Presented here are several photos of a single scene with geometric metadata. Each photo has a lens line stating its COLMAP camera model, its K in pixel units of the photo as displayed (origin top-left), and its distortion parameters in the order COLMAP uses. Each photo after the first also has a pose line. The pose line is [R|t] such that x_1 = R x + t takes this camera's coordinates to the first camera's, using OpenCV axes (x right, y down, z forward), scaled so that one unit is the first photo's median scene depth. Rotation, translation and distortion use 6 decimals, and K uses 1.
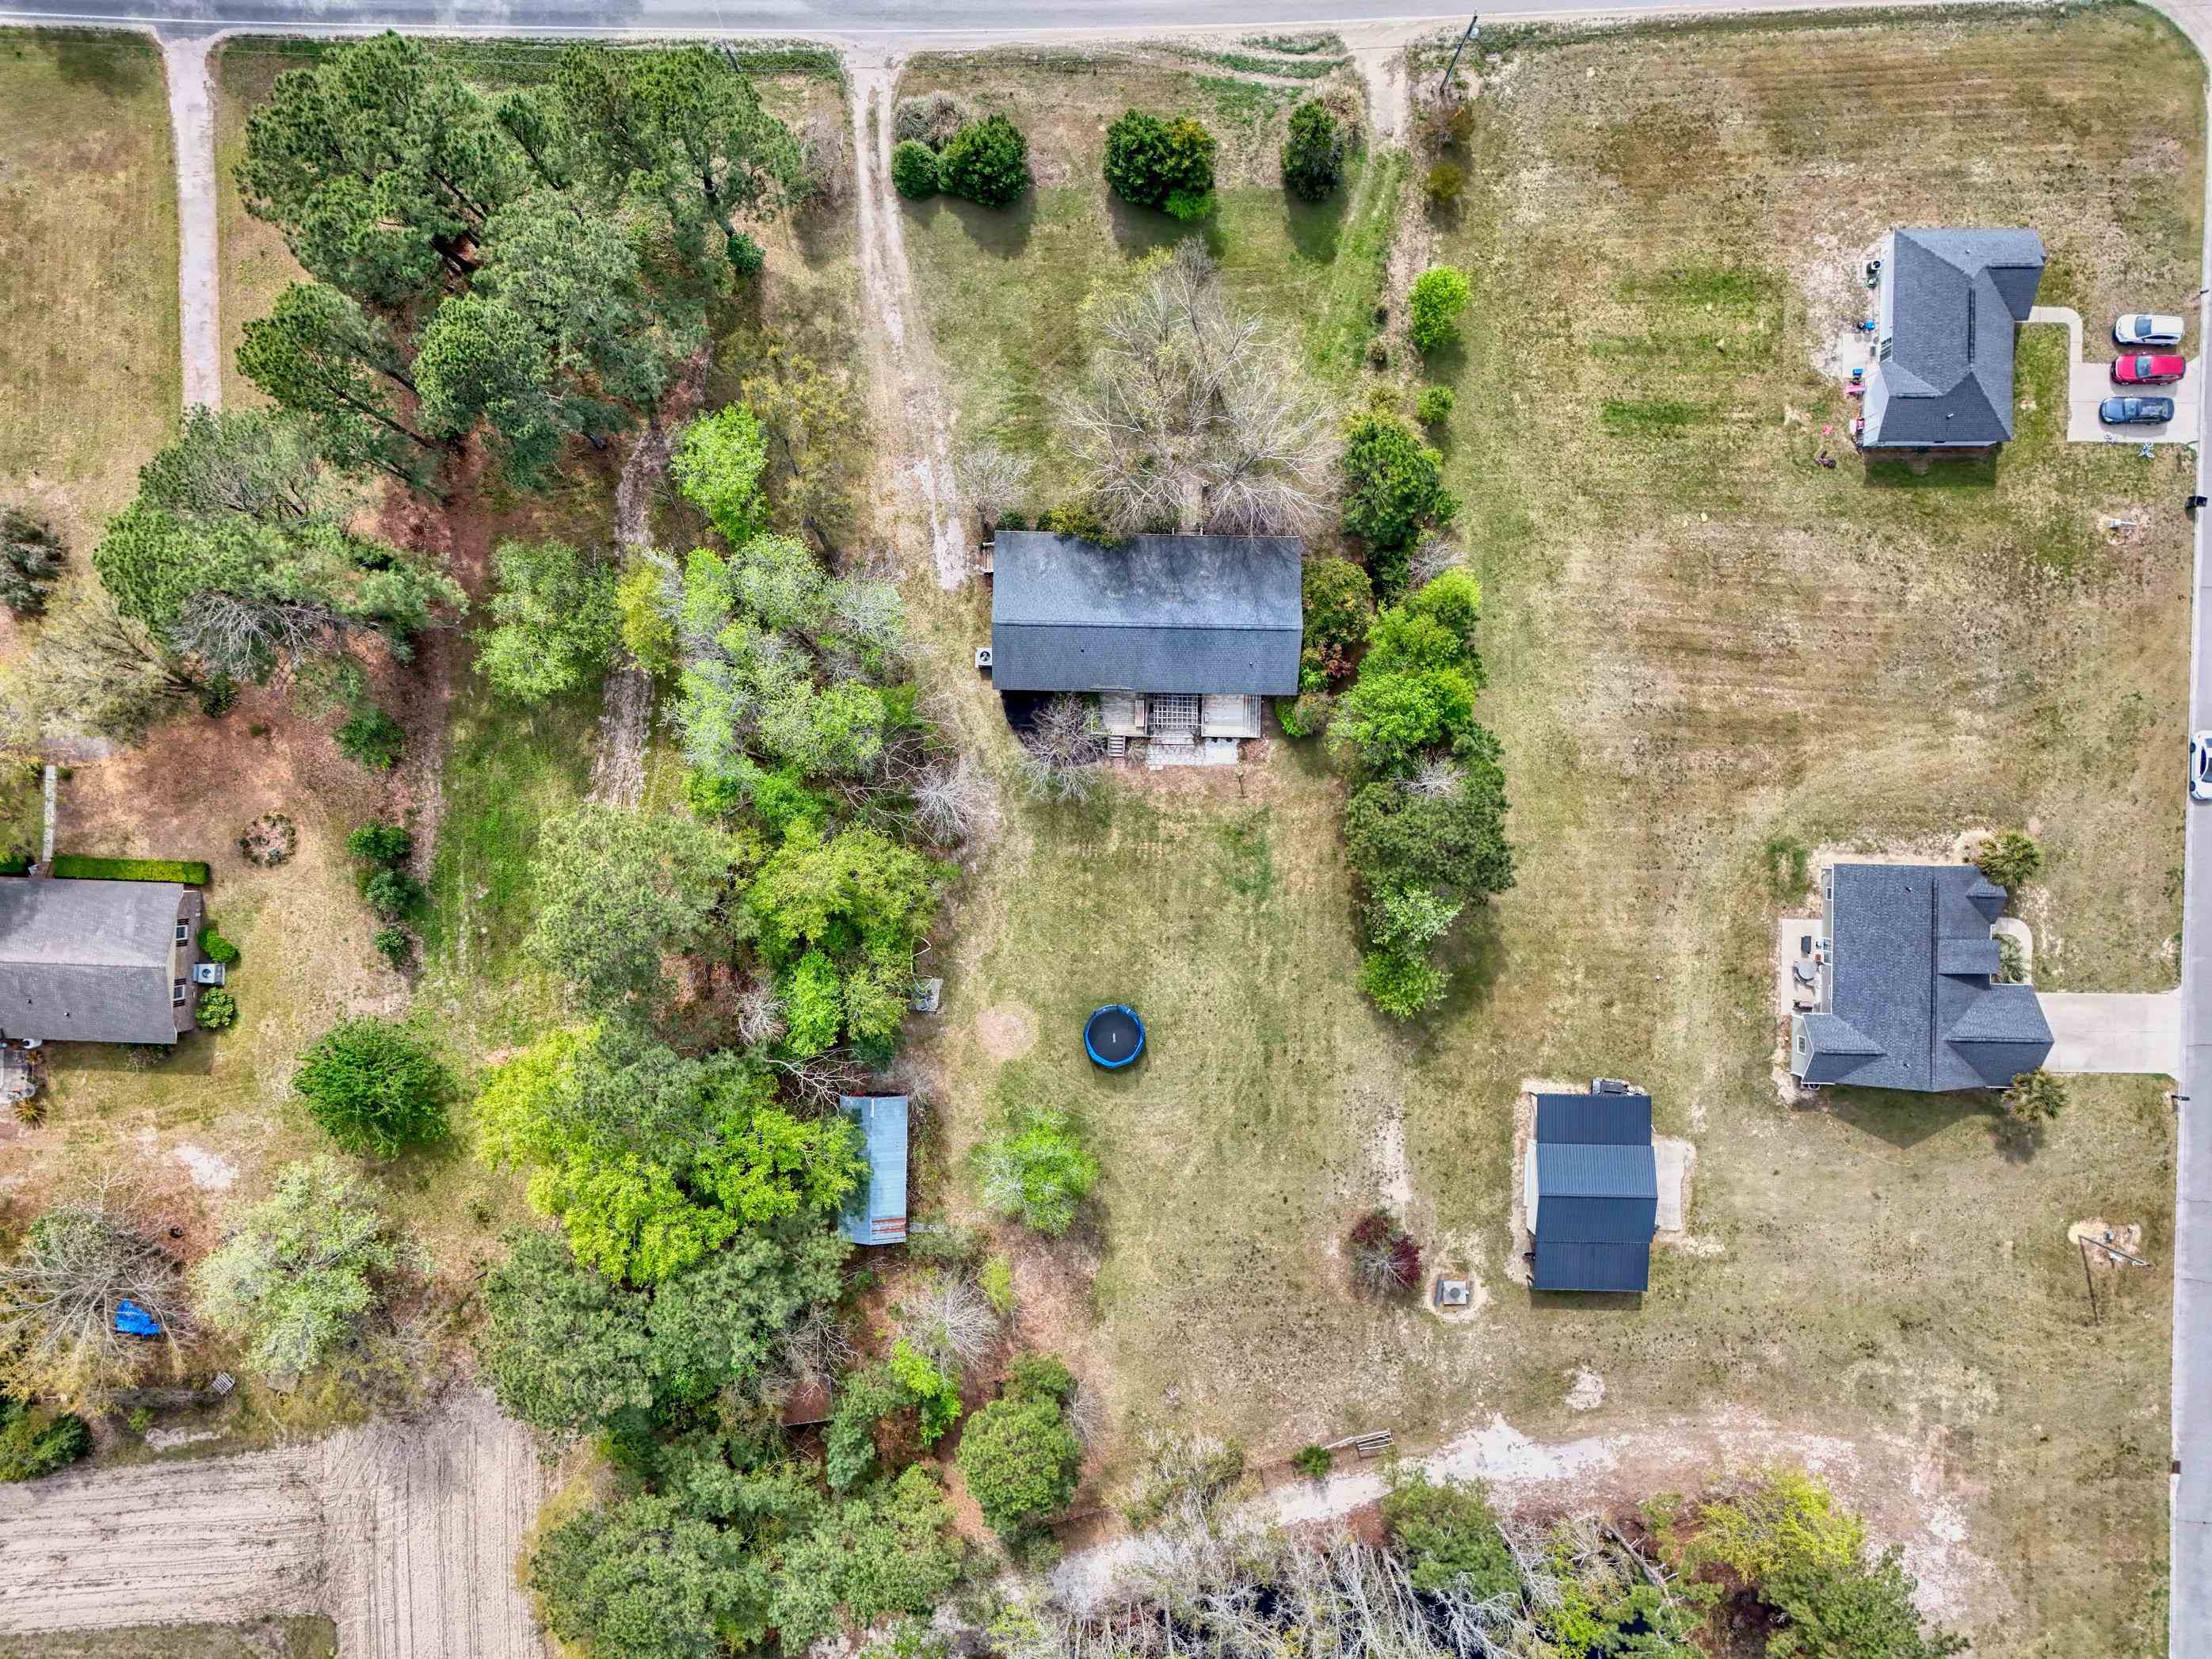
lens RADIAL K [[1616.2, 0, 1108.5], [0, 1616.2, 825.5], [0, 0, 1]] dist [0.045202, -0.007903]
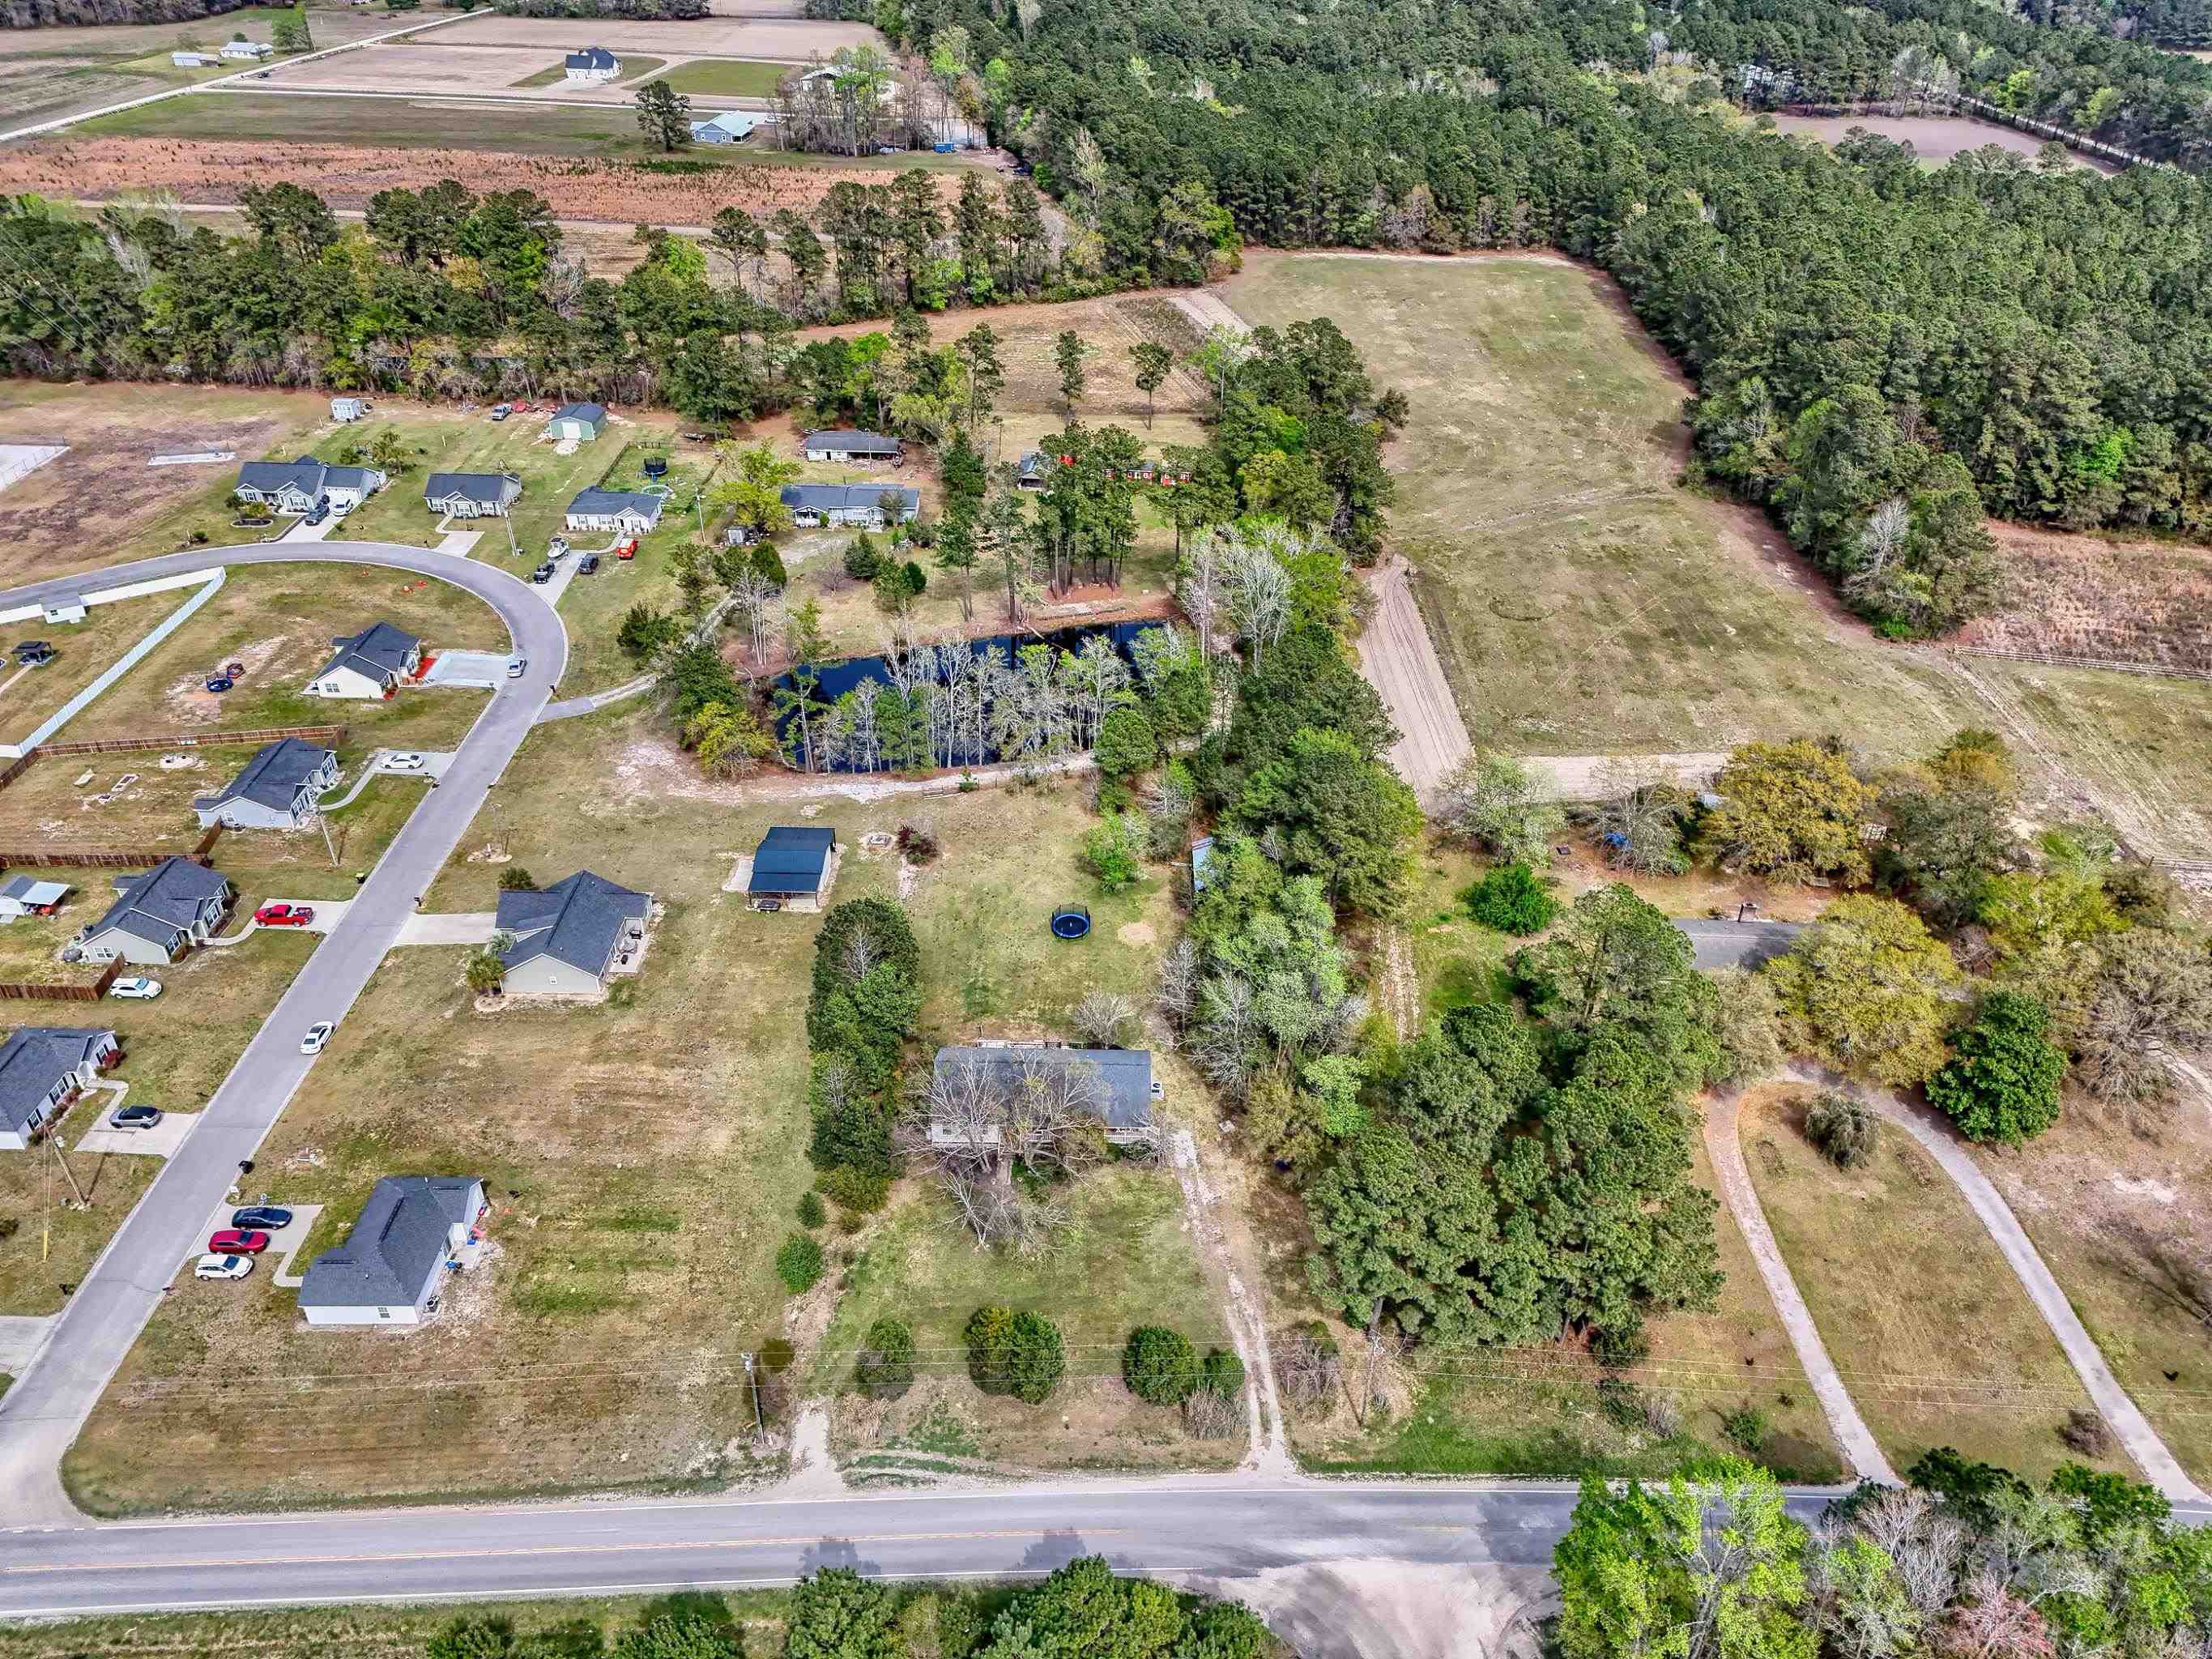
lens RADIAL K [[1619.8, 0, 1111.6], [0, 1619.8, 826.2], [0, 0, 1]] dist [0.075472, -0.061290]
pose [[-0.999645, -0.021604, -0.015570, -0.009727], [-0.000864, -0.558073, 0.829792, -1.160279], [-0.026615, 0.829511, 0.557856, 0.014179]]
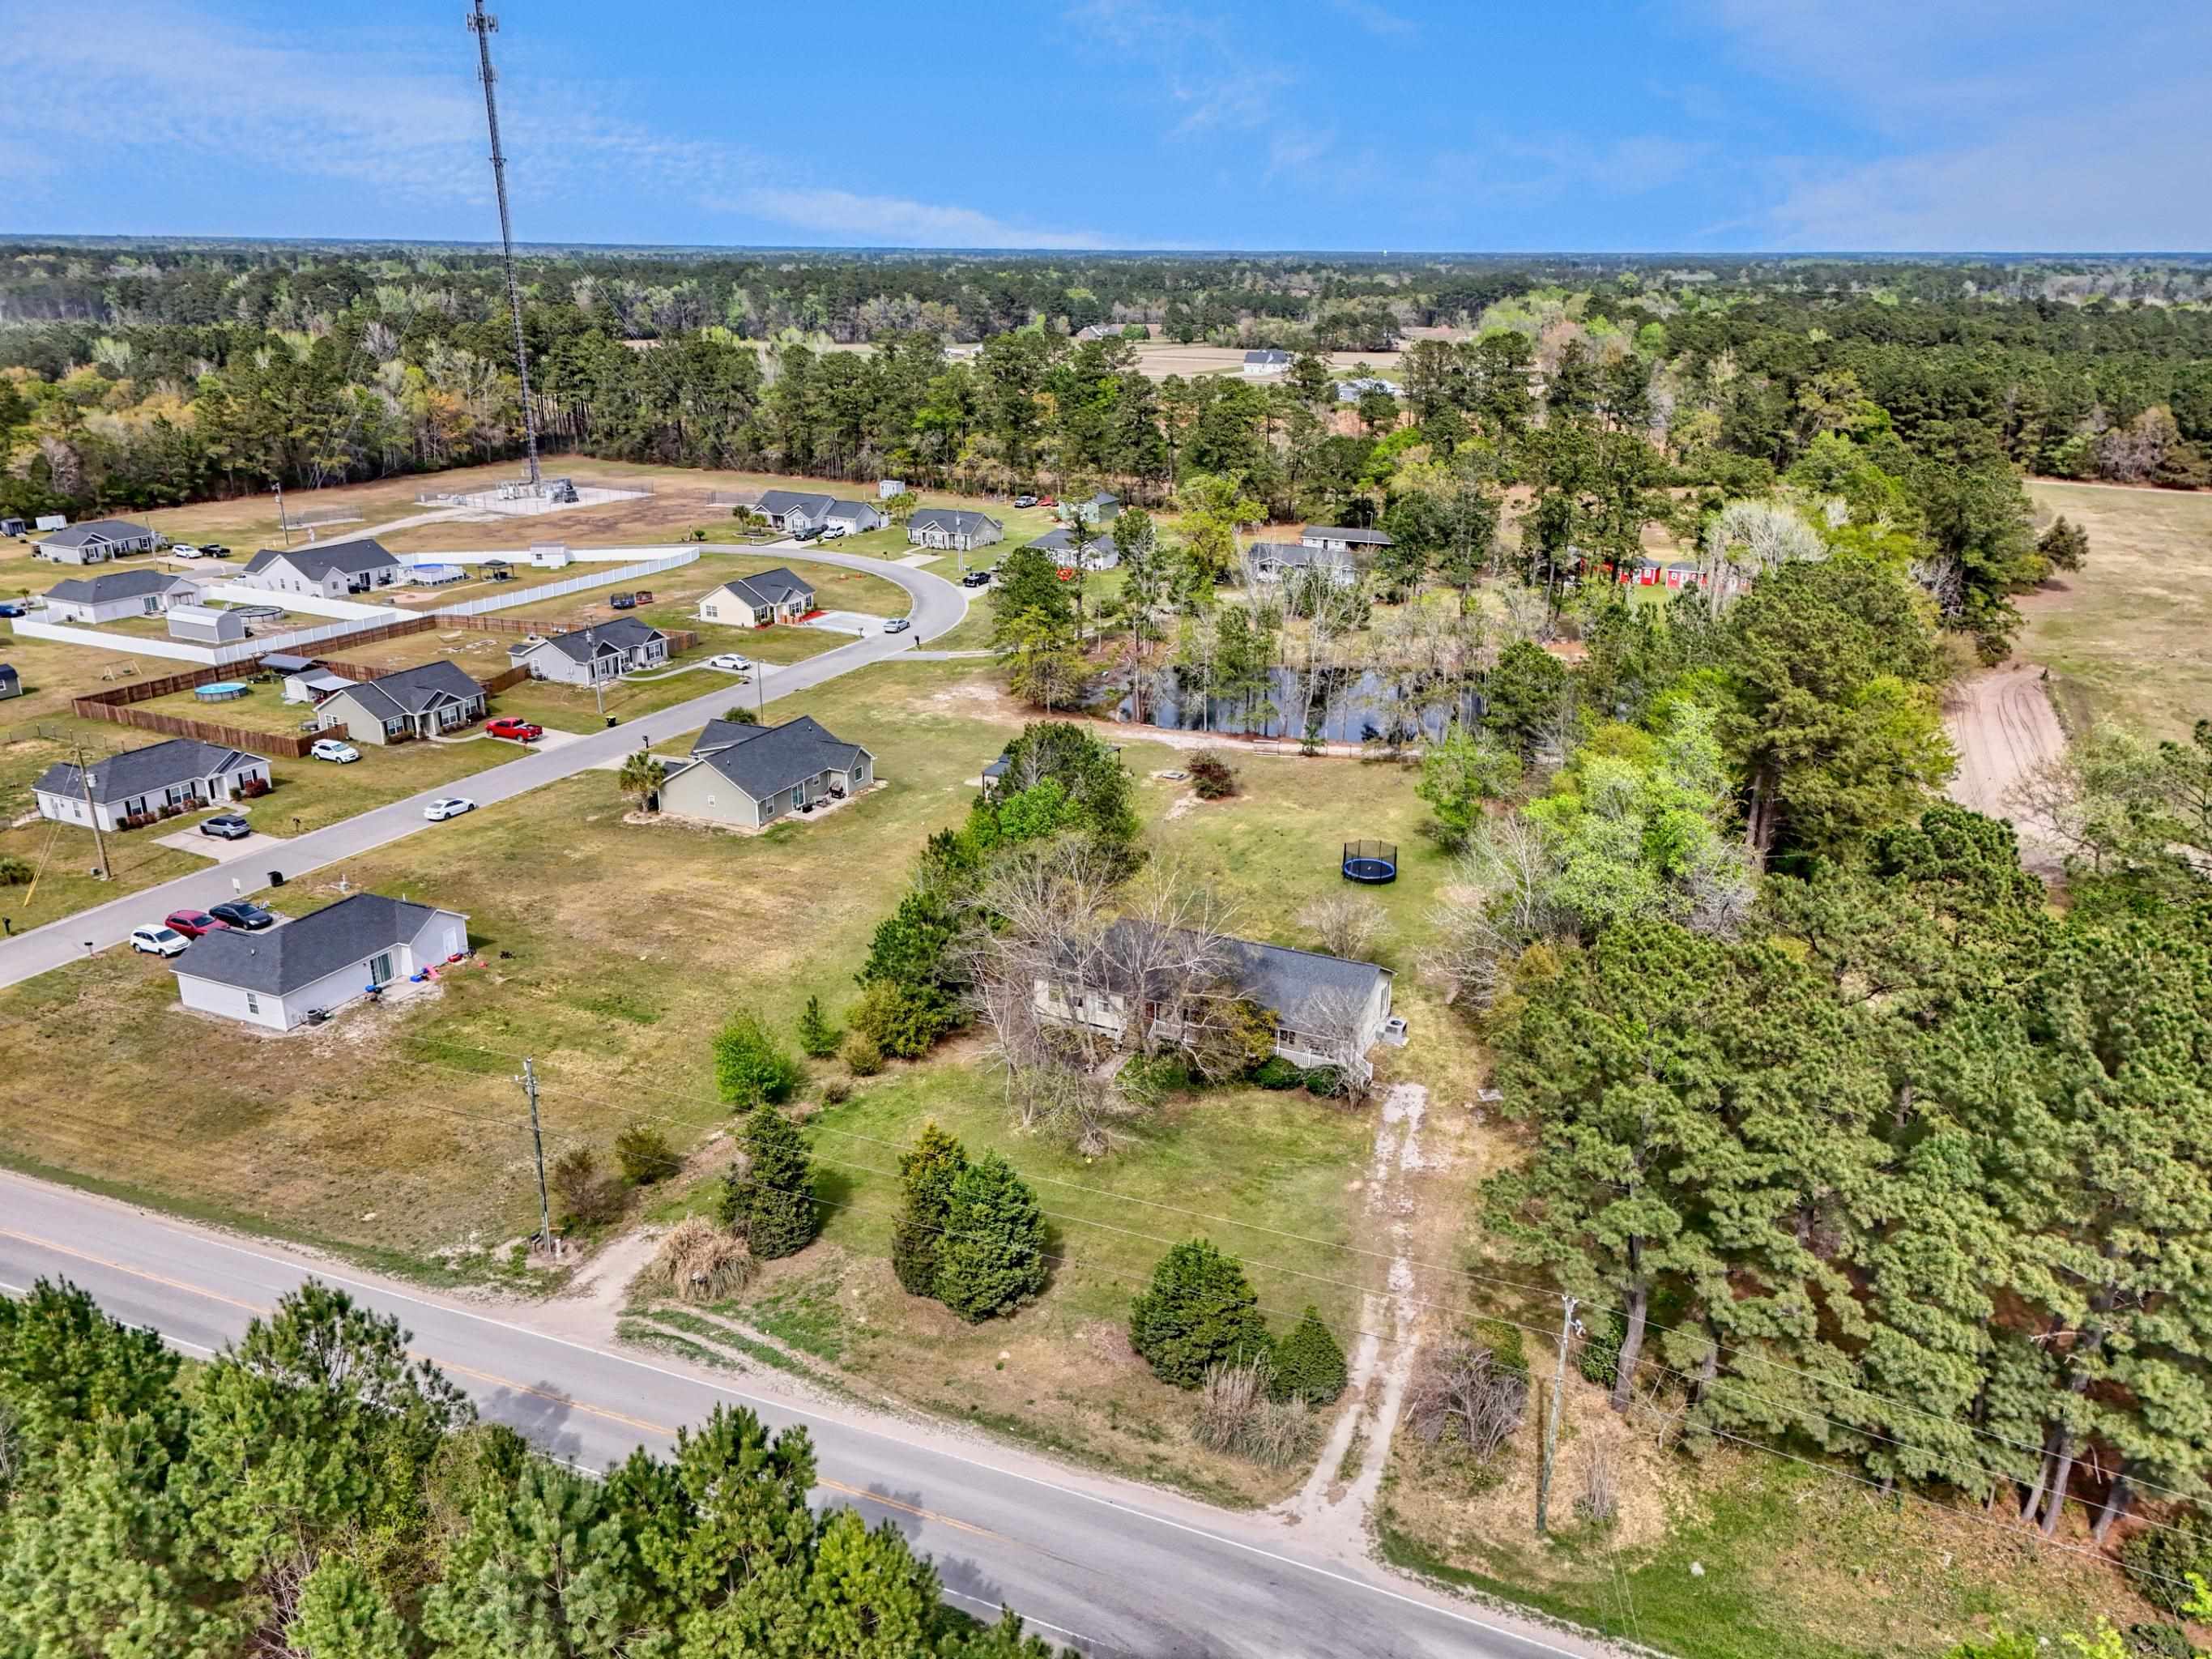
lens RADIAL K [[1619.8, 0, 1111.6], [0, 1619.8, 826.2], [0, 0, 1]] dist [0.075472, -0.061290]
pose [[-0.912797, -0.157069, 0.377002, -0.254274], [0.407990, -0.308713, 0.859209, -0.907642], [-0.018570, 0.938097, 0.345875, 0.588057]]
